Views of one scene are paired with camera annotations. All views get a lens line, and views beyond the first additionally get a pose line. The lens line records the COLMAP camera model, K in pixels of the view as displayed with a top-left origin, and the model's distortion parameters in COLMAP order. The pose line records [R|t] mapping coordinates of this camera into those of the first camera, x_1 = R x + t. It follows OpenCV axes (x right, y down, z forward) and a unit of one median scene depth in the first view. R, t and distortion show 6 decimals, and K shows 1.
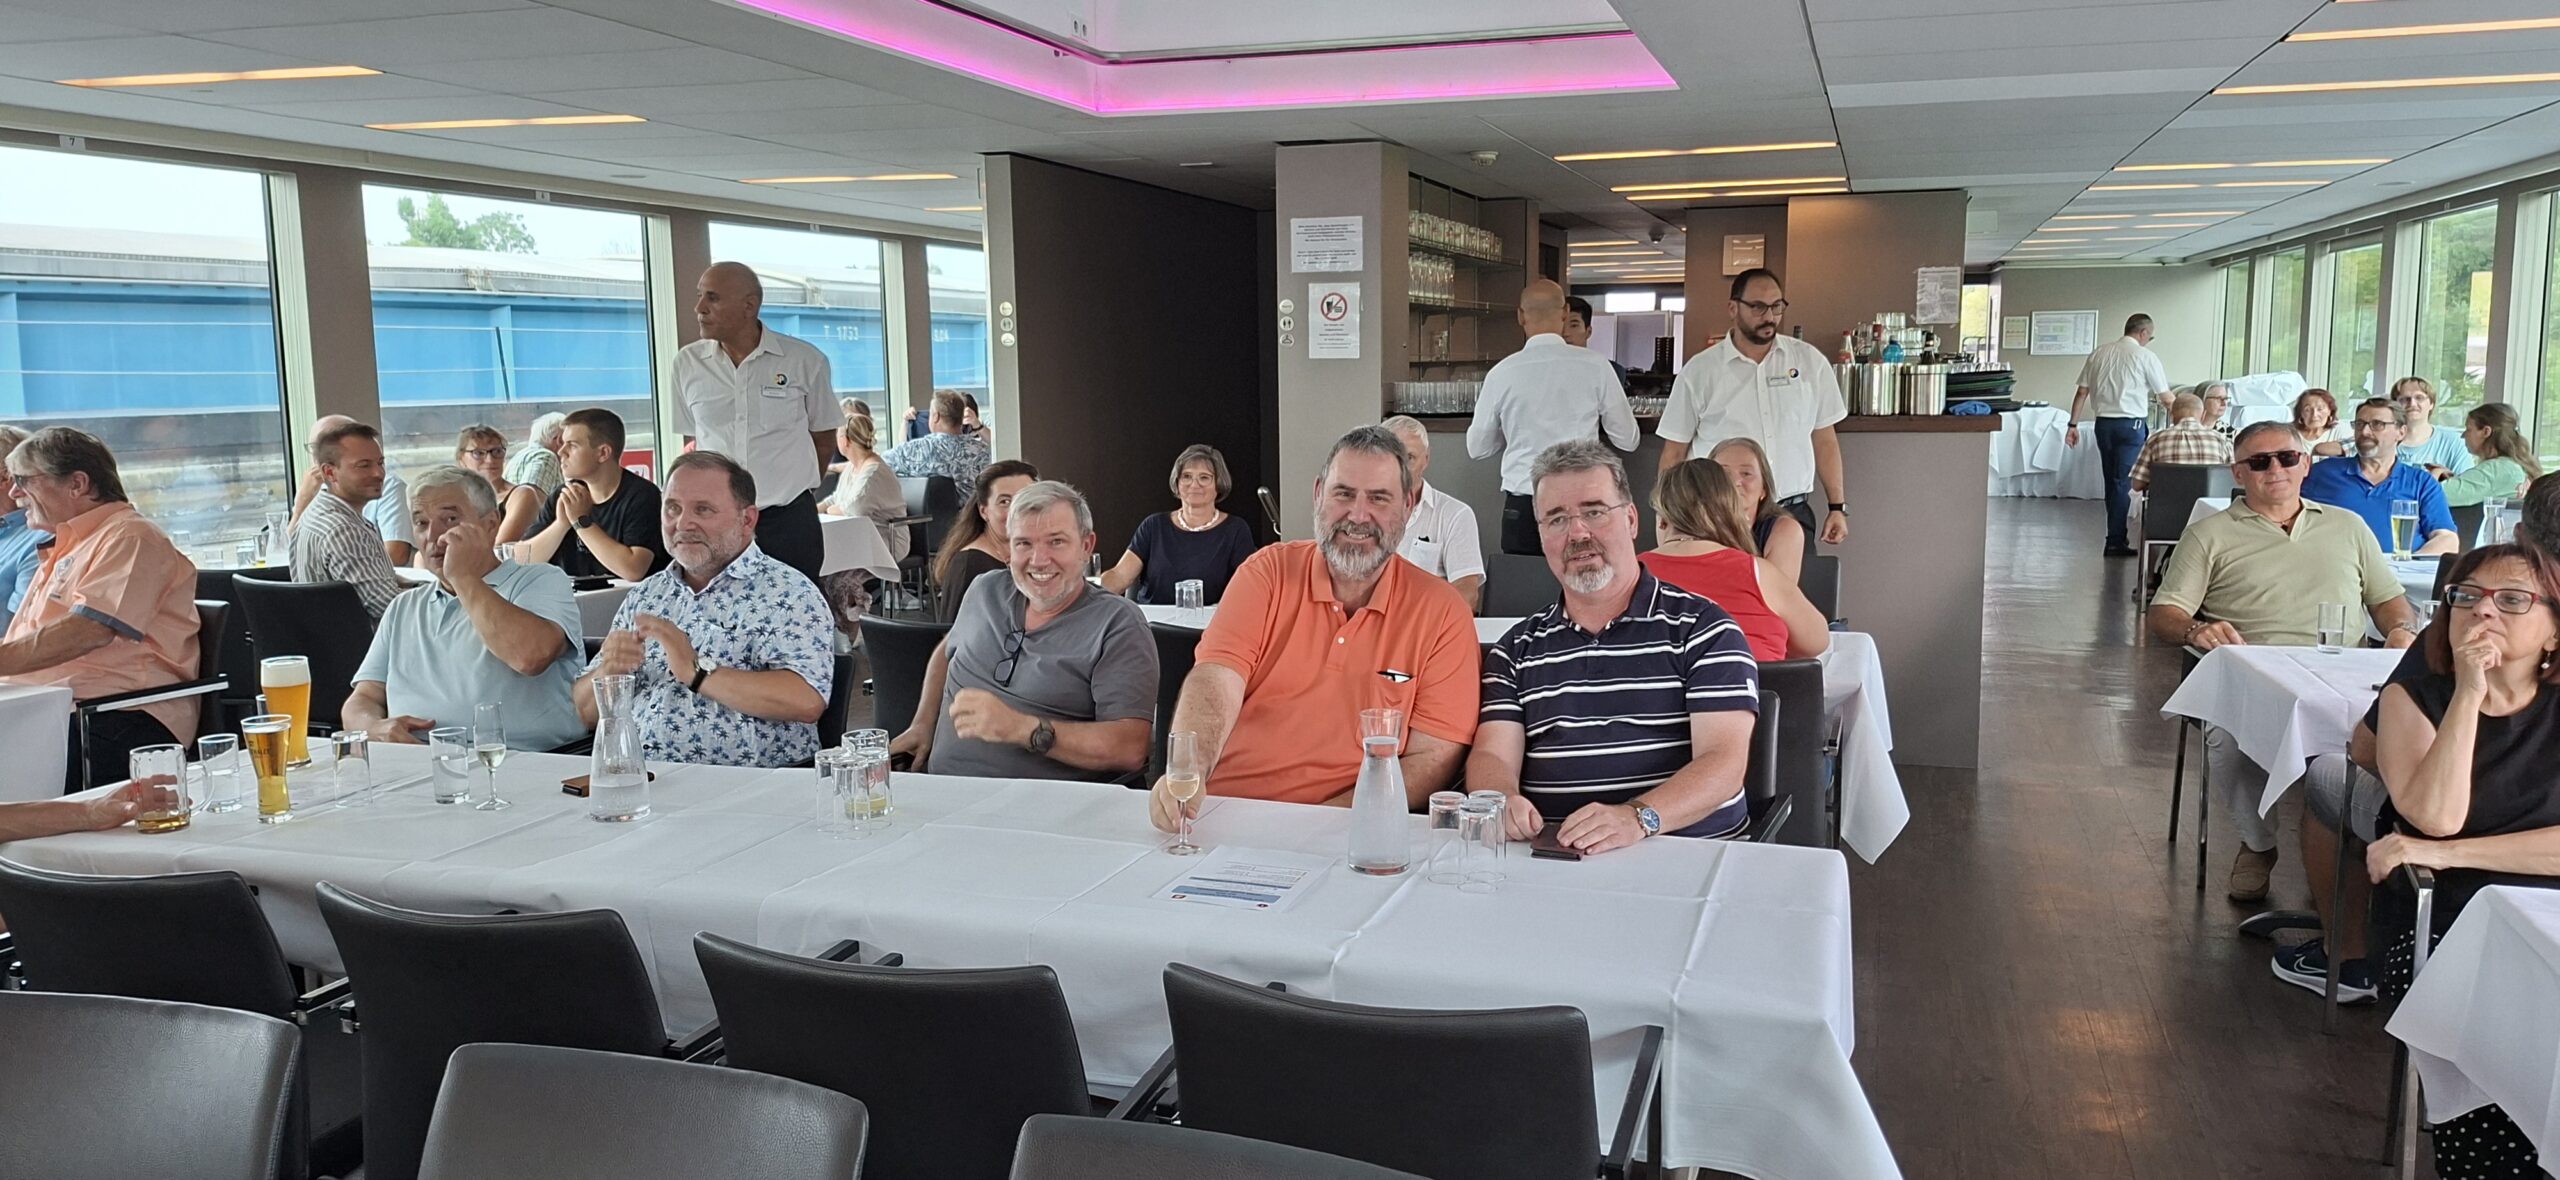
lens RADIAL K [[1848.3, 0, 1280.0], [0, 1848.3, 590.0], [0, 0, 1]] dist [0.084221, 0.000817]
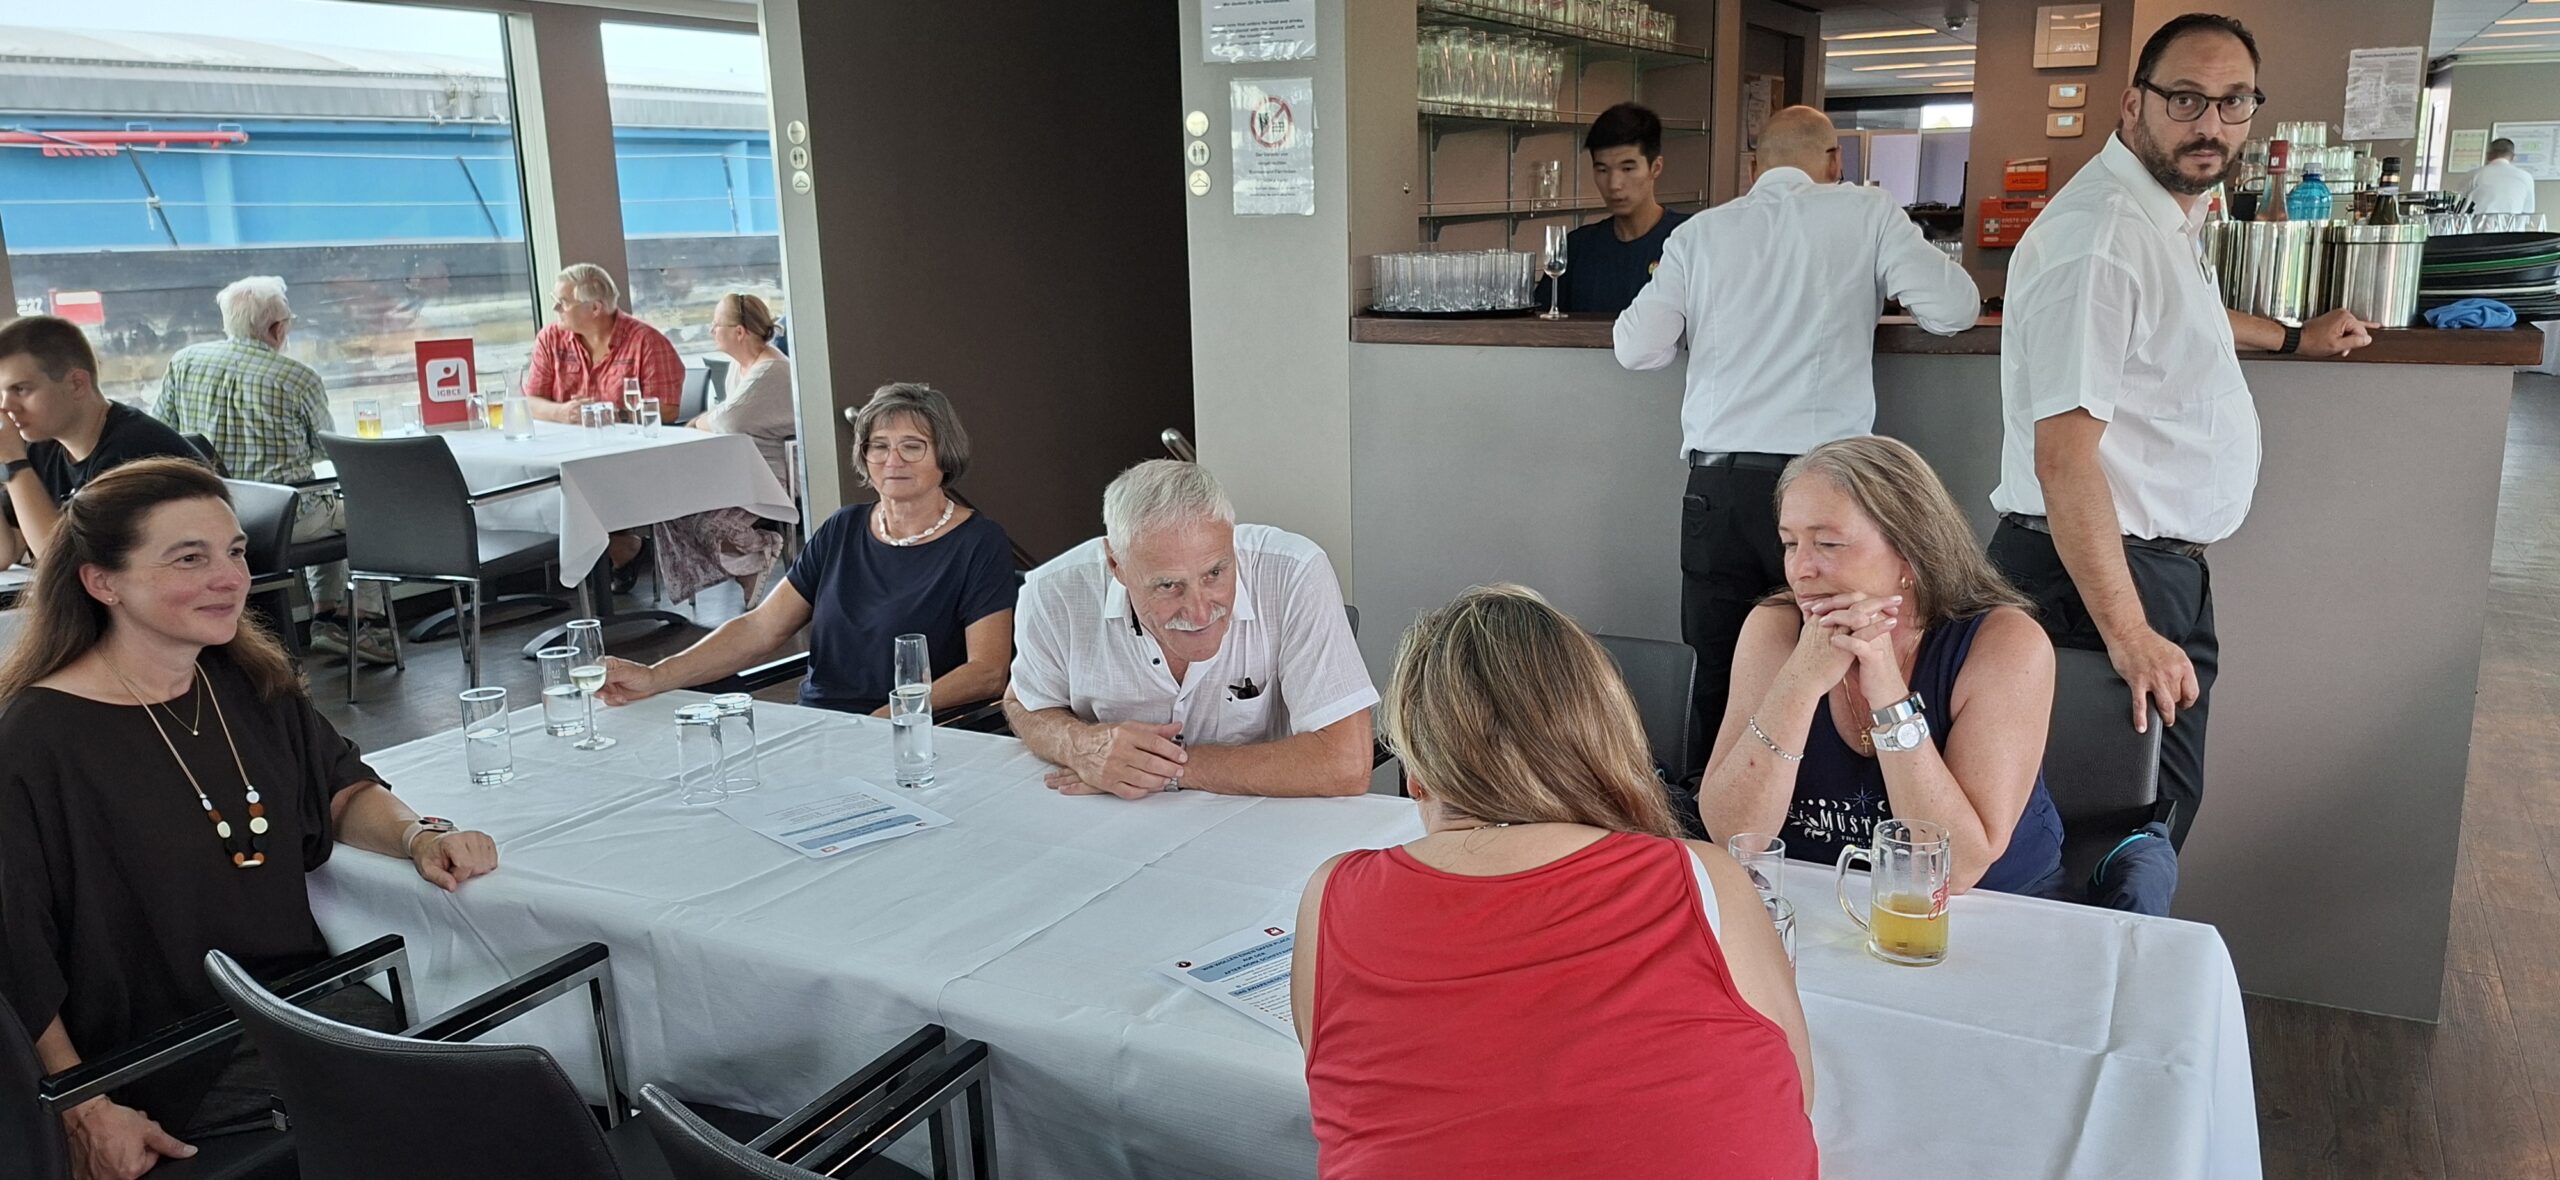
lens RADIAL K [[1820.5, 0, 1280.0], [0, 1820.5, 590.0], [0, 0, 1]] dist [0.112996, -0.118639]
pose [[0.985200, 0.031477, -0.168495, 0.128943], [-0.015903, 0.995540, 0.092995, -0.058048], [0.170670, -0.088939, 0.981306, 0.405745]]
